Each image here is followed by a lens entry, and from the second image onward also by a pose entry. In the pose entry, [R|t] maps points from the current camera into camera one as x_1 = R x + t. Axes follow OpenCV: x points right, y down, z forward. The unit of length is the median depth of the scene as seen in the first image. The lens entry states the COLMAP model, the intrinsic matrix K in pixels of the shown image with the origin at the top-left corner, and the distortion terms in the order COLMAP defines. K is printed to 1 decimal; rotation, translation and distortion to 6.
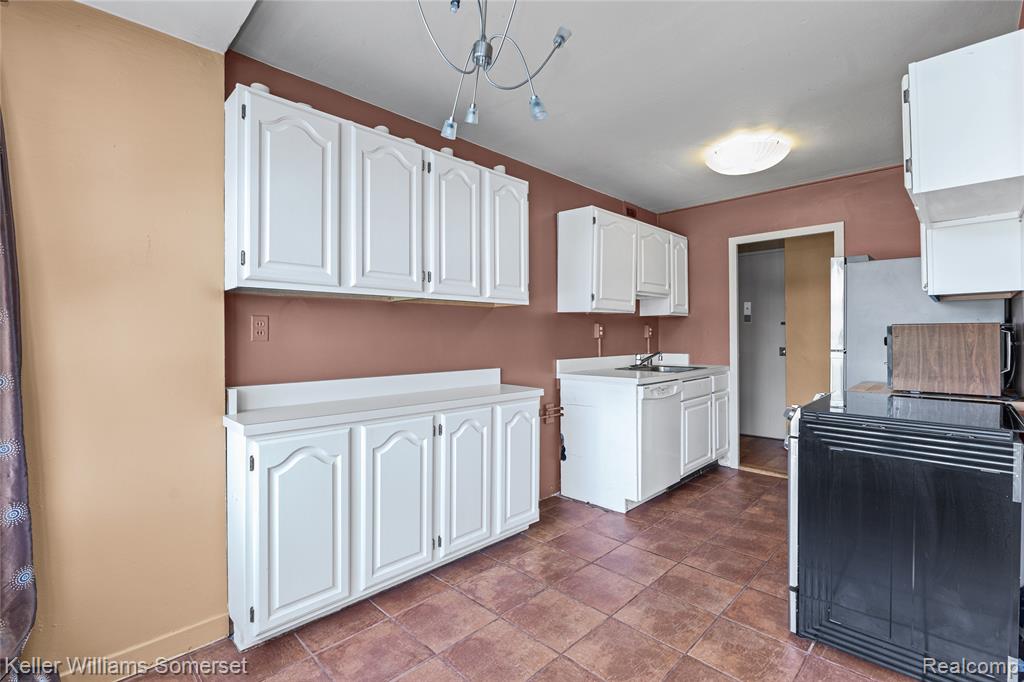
lens RADIAL K [[460.9, 0, 516.6], [0, 460.9, 333.9], [0, 0, 1]] dist [-0.008447, 0.000202]
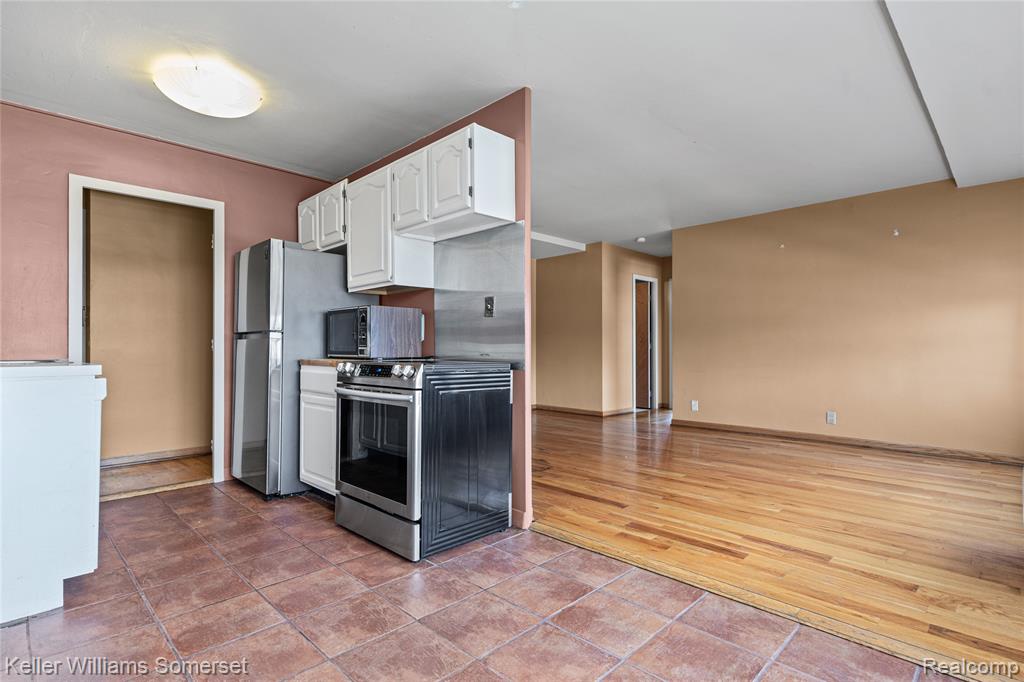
lens RADIAL K [[501.4, 0, 512.5], [0, 501.4, 344.1], [0, 0, 1]] dist [0.014434, -0.000872]
pose [[0.009144, 0.012115, 0.999885, -0.392716], [-0.003645, 0.999920, -0.012082, 0.073776], [-0.999952, -0.003534, 0.009188, 0.447269]]
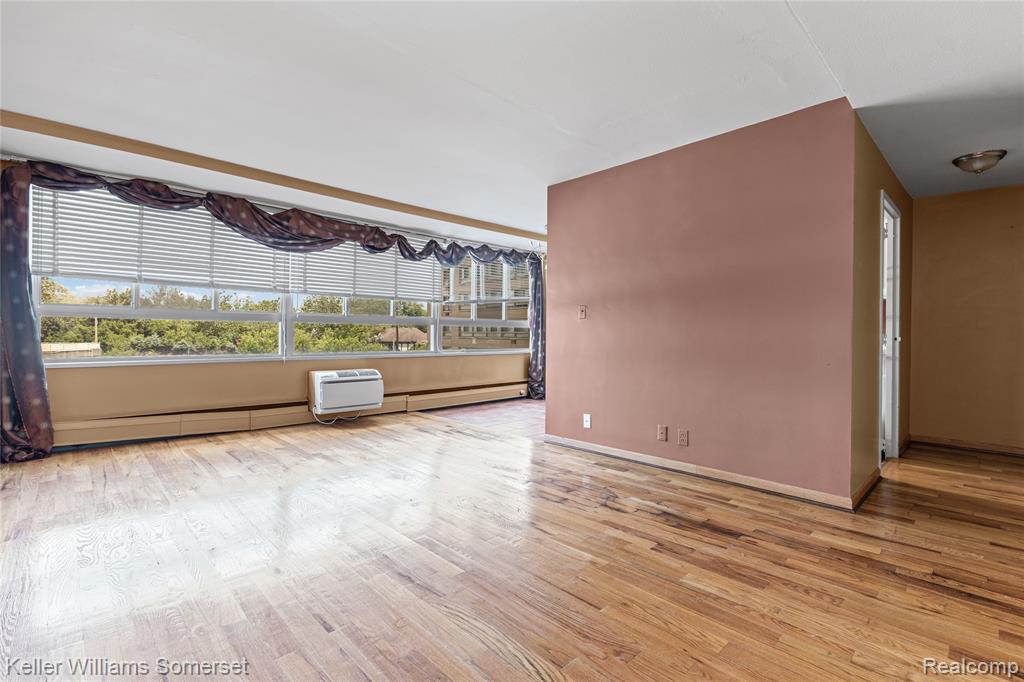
lens RADIAL K [[469.5, 0, 509.8], [0, 469.5, 335.1], [0, 0, 1]] dist [0.000550, -0.000941]
pose [[-0.030694, 0.007591, -0.999500, 1.963198], [-0.004016, 0.999962, 0.007718, 0.047729], [0.999521, 0.004251, -0.030662, 0.354569]]
